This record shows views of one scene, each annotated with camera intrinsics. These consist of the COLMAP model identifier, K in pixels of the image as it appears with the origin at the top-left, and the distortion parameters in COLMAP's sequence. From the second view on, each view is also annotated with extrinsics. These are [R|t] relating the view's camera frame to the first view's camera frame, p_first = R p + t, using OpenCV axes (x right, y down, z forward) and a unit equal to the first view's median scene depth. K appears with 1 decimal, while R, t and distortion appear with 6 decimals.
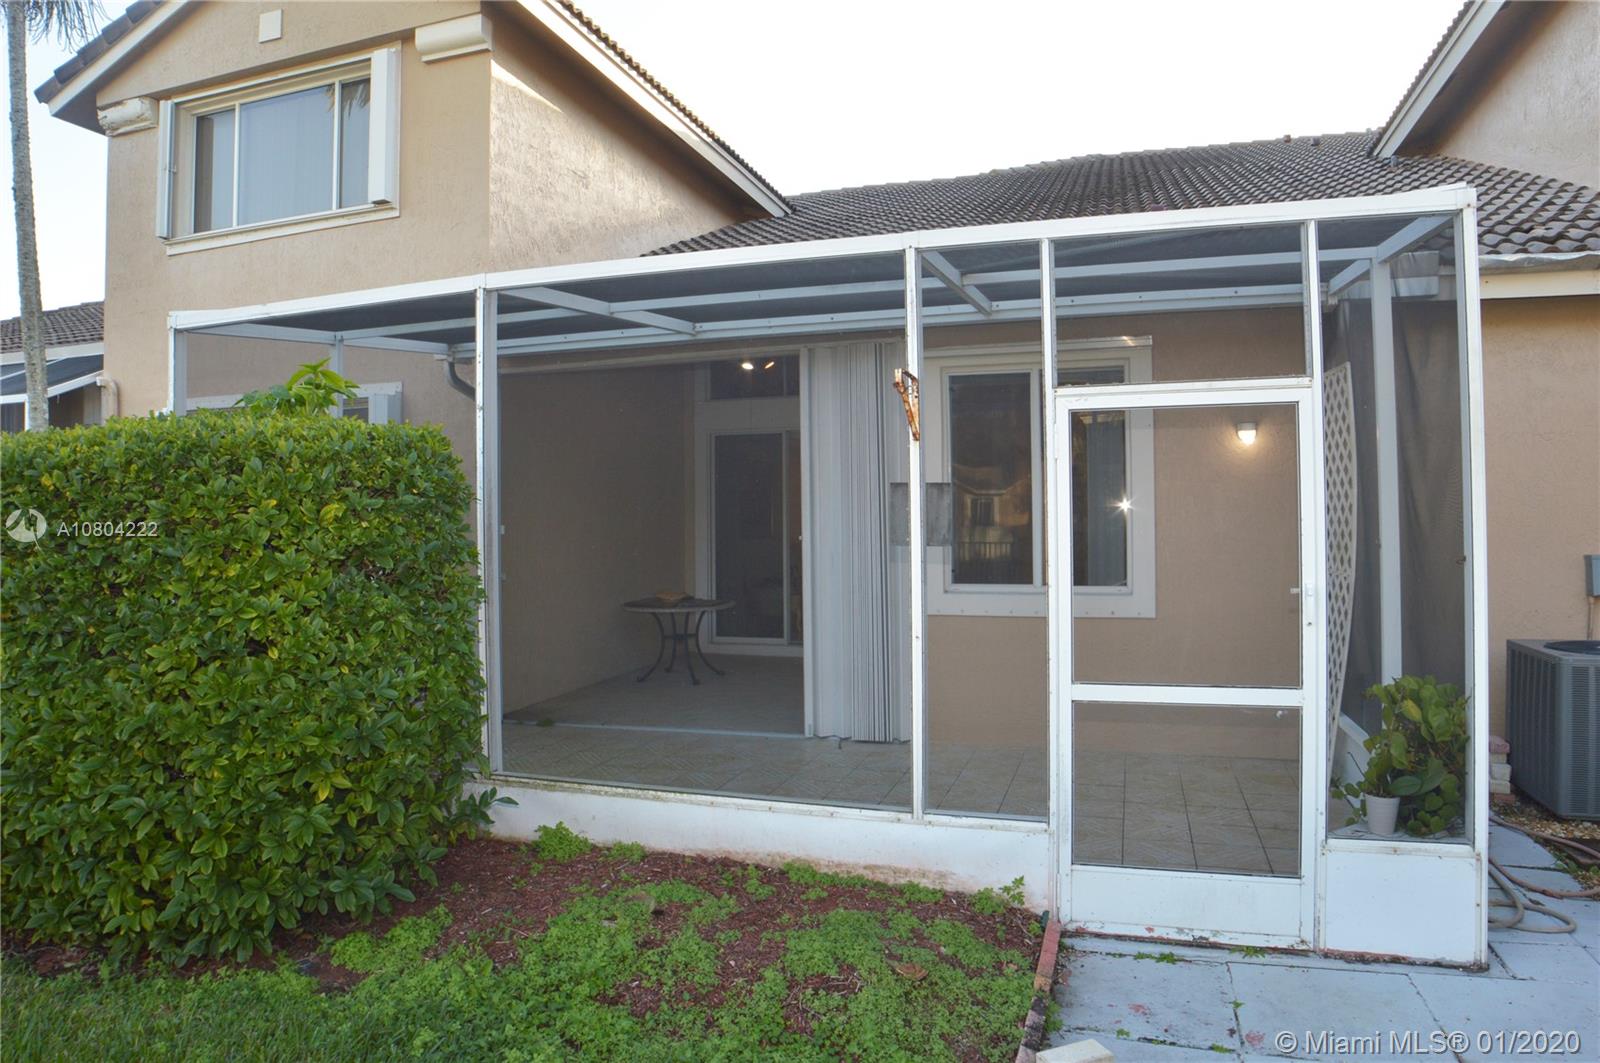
lens RADIAL K [[1010.4, 0, 796.5], [0, 1010.4, 525.1], [0, 0, 1]] dist [-0.118429, 0.048763]
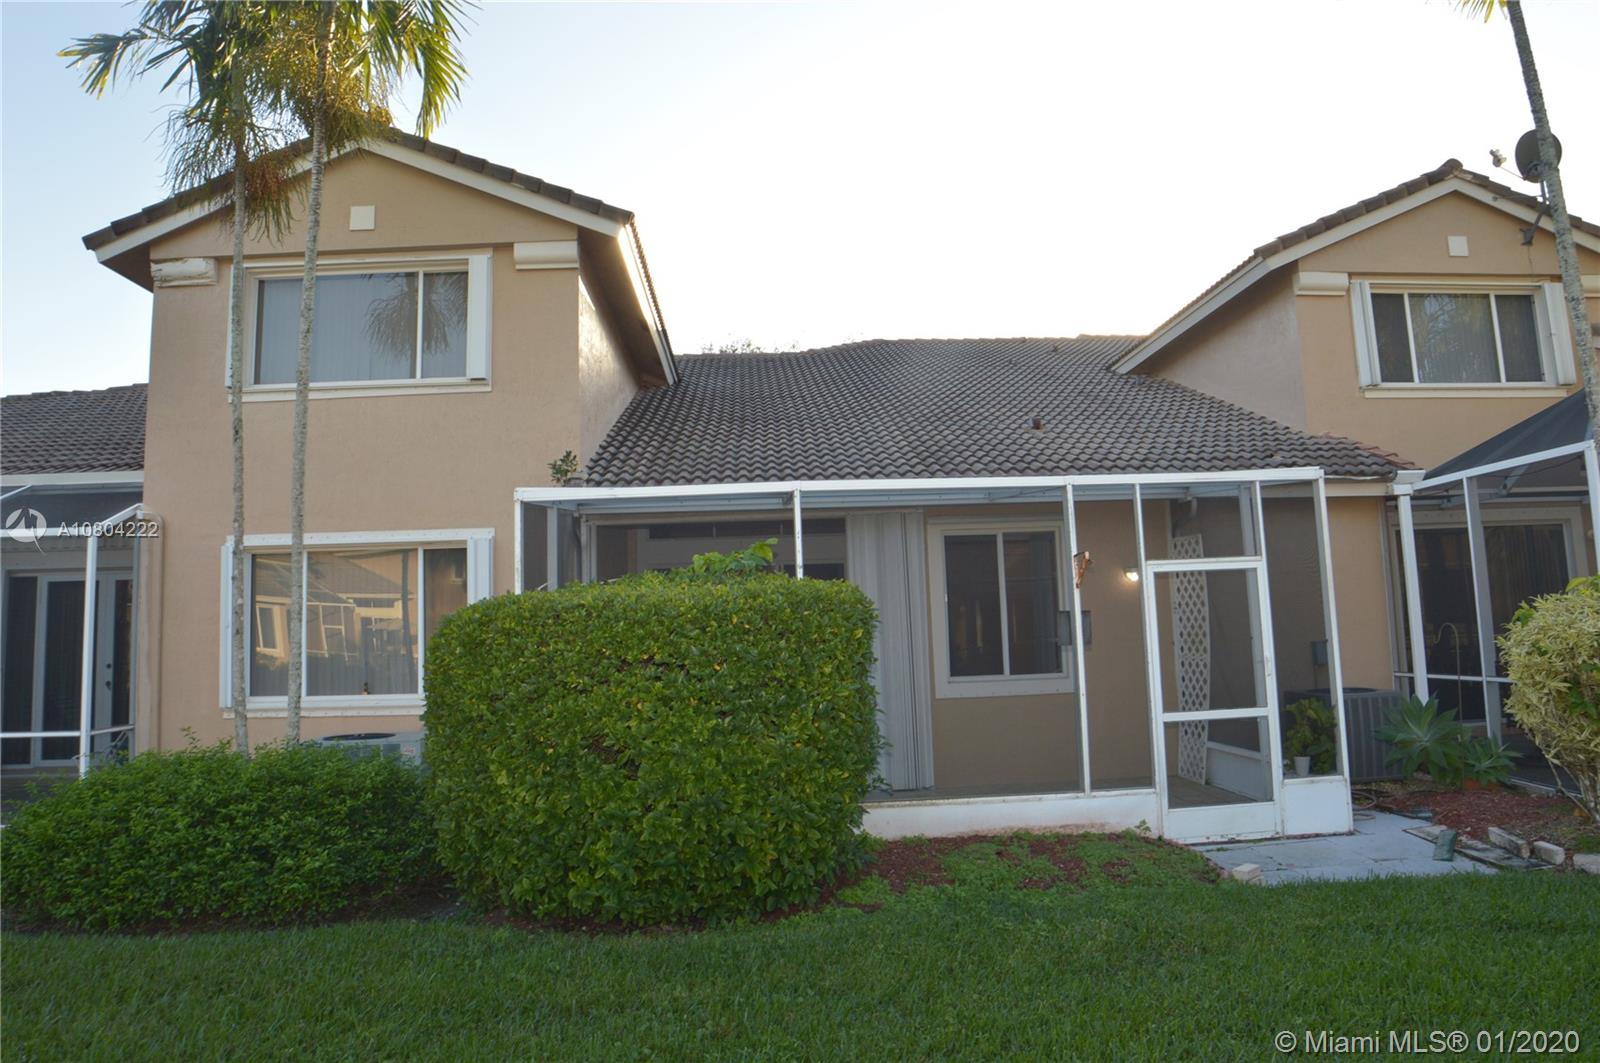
lens RADIAL K [[1010.4, 0, 802.8], [0, 1010.4, 532.3], [0, 0, 1]] dist [-0.118429, 0.048763]
pose [[0.935860, 0.011899, 0.352171, -1.014741], [0.026464, 0.994234, -0.103920, -0.007557], [-0.351377, 0.106574, 0.930148, -0.554577]]
